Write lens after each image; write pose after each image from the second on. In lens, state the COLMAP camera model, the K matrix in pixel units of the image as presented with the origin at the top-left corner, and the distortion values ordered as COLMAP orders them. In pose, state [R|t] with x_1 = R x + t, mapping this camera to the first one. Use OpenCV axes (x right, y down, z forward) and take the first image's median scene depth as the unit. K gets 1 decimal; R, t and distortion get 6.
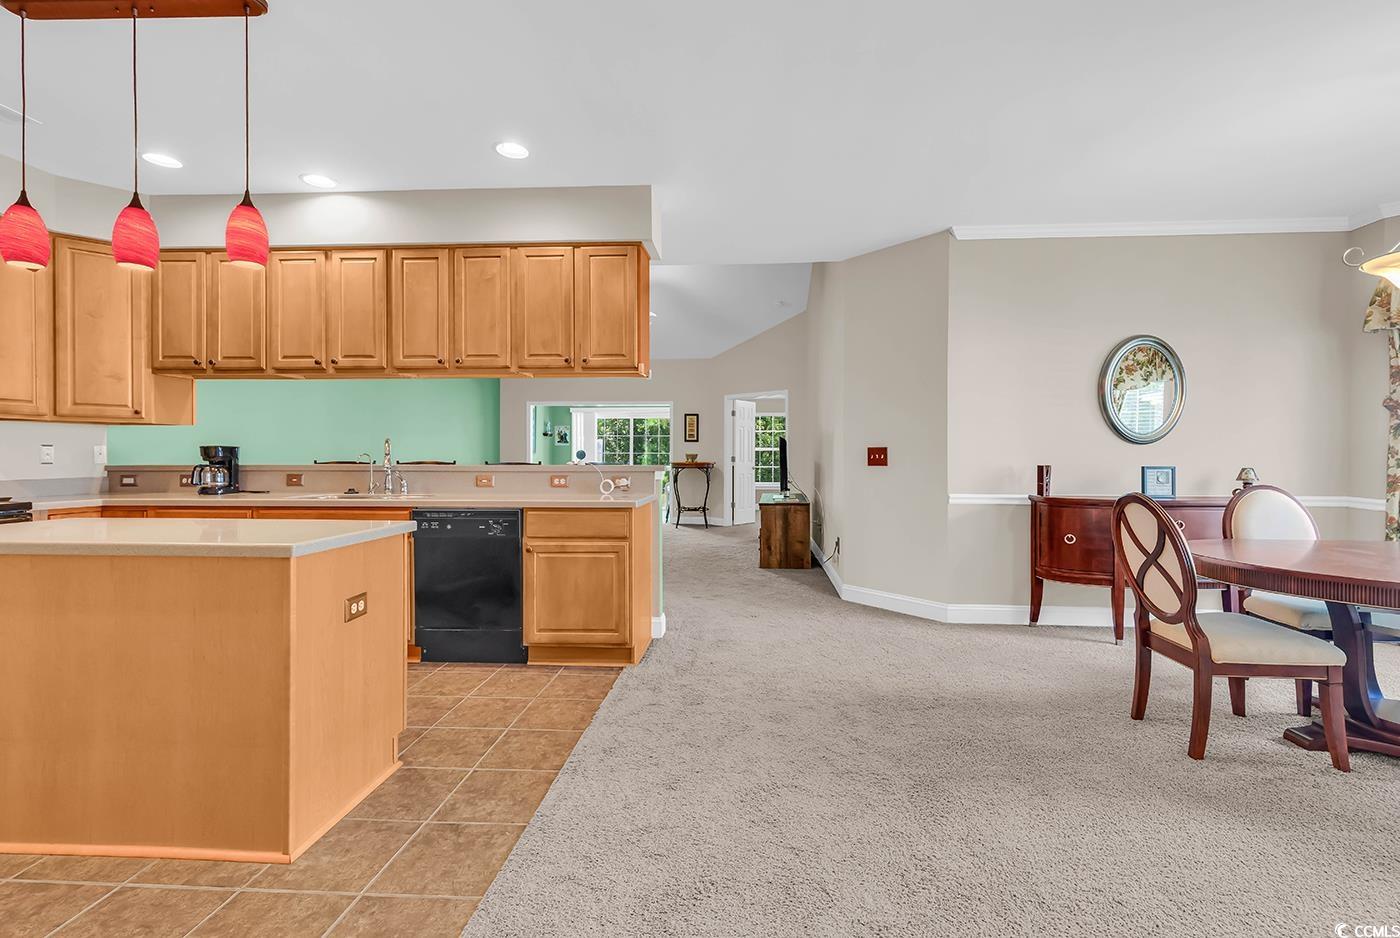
lens RADIAL K [[632.9, 0, 717.5], [0, 632.9, 458.8], [0, 0, 1]] dist [0.008834, -0.002161]
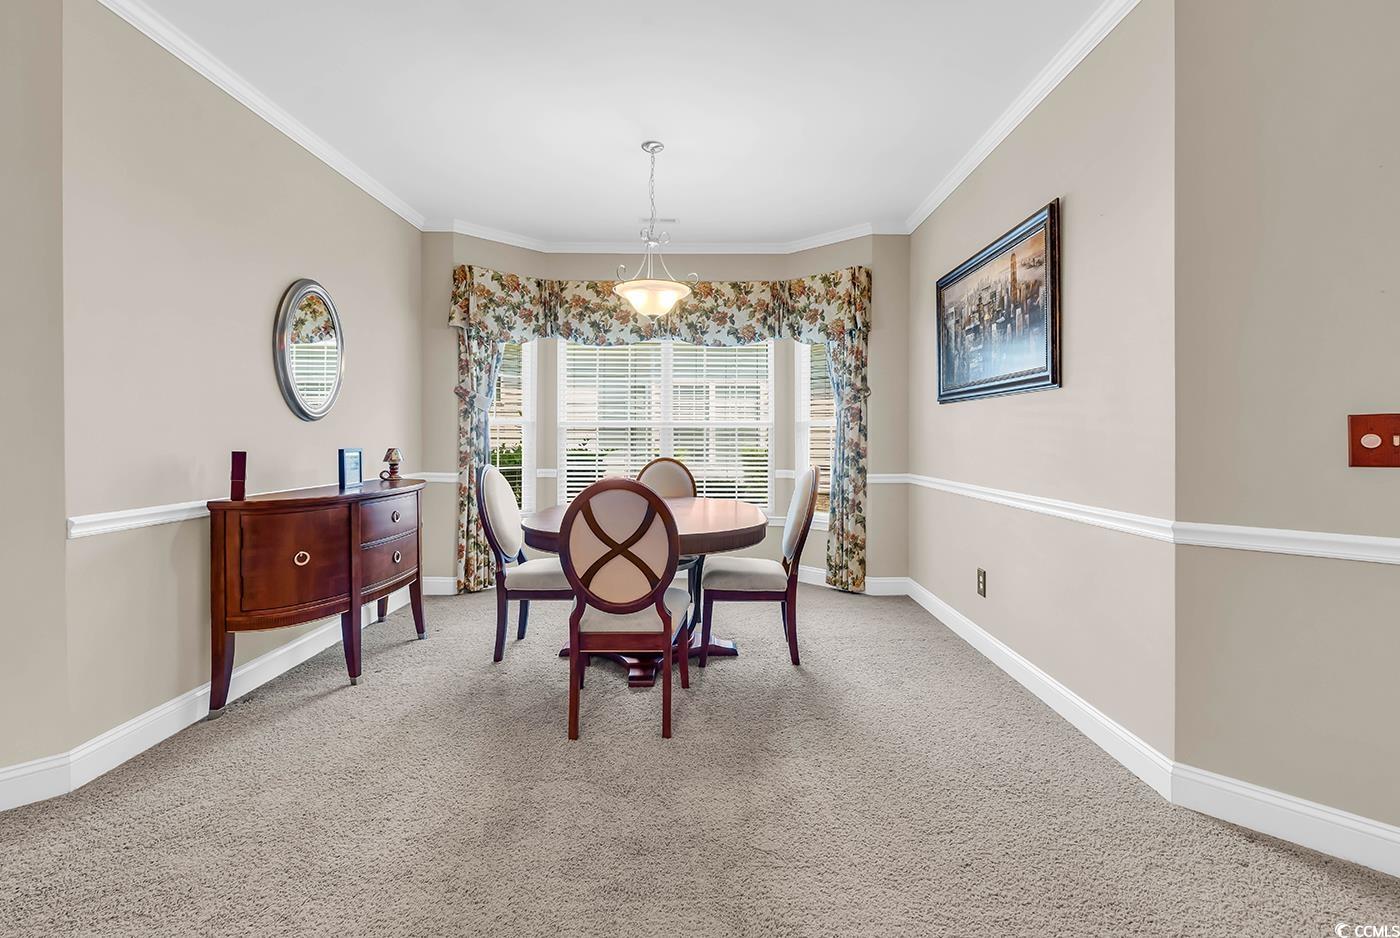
lens RADIAL K [[632.9, 0, 706.0], [0, 632.9, 441.5], [0, 0, 1]] dist [0.008834, -0.002161]
pose [[-0.051411, -0.011632, 0.998610, -0.156303], [0.006221, 0.999909, 0.011967, -0.004376], [-0.998658, 0.006828, -0.051334, 0.645733]]
